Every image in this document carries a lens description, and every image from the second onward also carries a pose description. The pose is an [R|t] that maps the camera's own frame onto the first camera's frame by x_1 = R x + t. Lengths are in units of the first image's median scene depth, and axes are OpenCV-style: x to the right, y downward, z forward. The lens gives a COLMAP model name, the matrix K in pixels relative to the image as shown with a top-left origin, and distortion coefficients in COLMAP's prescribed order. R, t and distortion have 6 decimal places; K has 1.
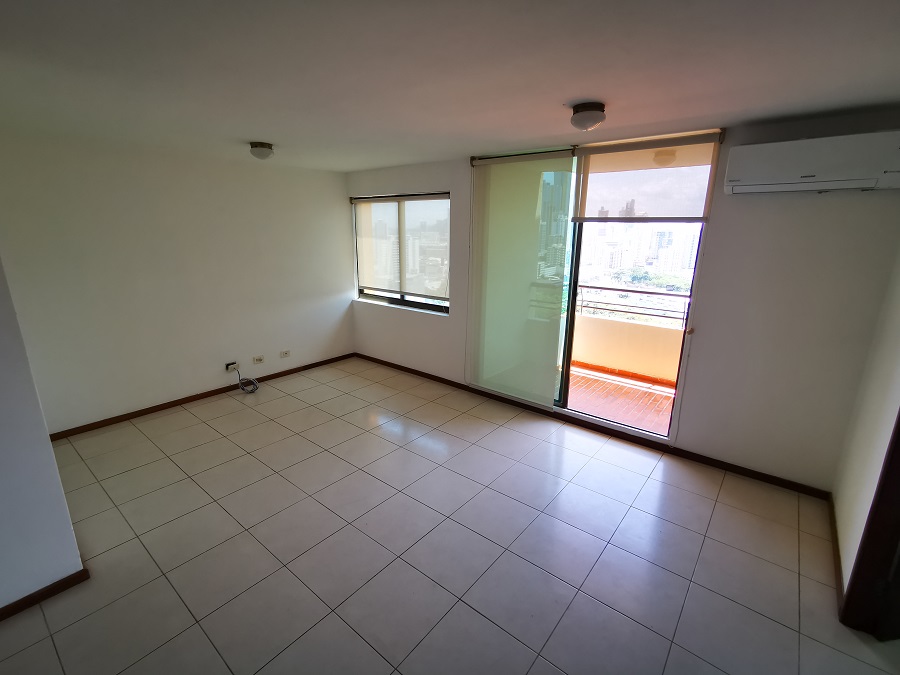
lens RADIAL K [[419.5, 0, 446.7], [0, 419.5, 339.0], [0, 0, 1]] dist [-0.000127, 0.001719]
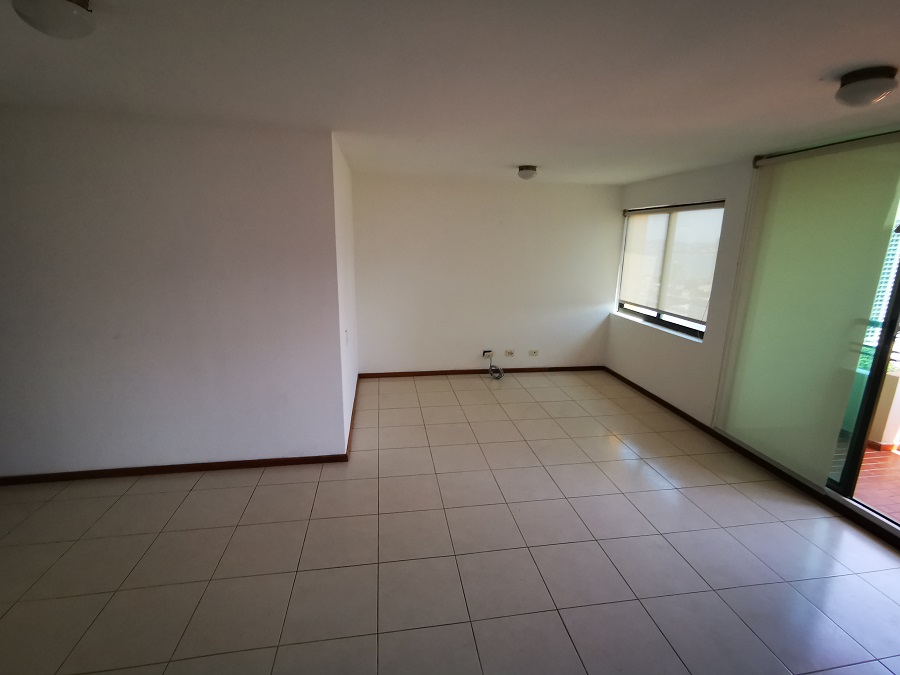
lens RADIAL K [[419.5, 0, 446.7], [0, 419.5, 339.0], [0, 0, 1]] dist [-0.000127, 0.001719]
pose [[0.748915, 0.163081, -0.642285, 0.158168], [-0.183757, 0.982343, 0.035160, 0.003317], [0.636678, 0.091693, 0.765659, 0.006975]]
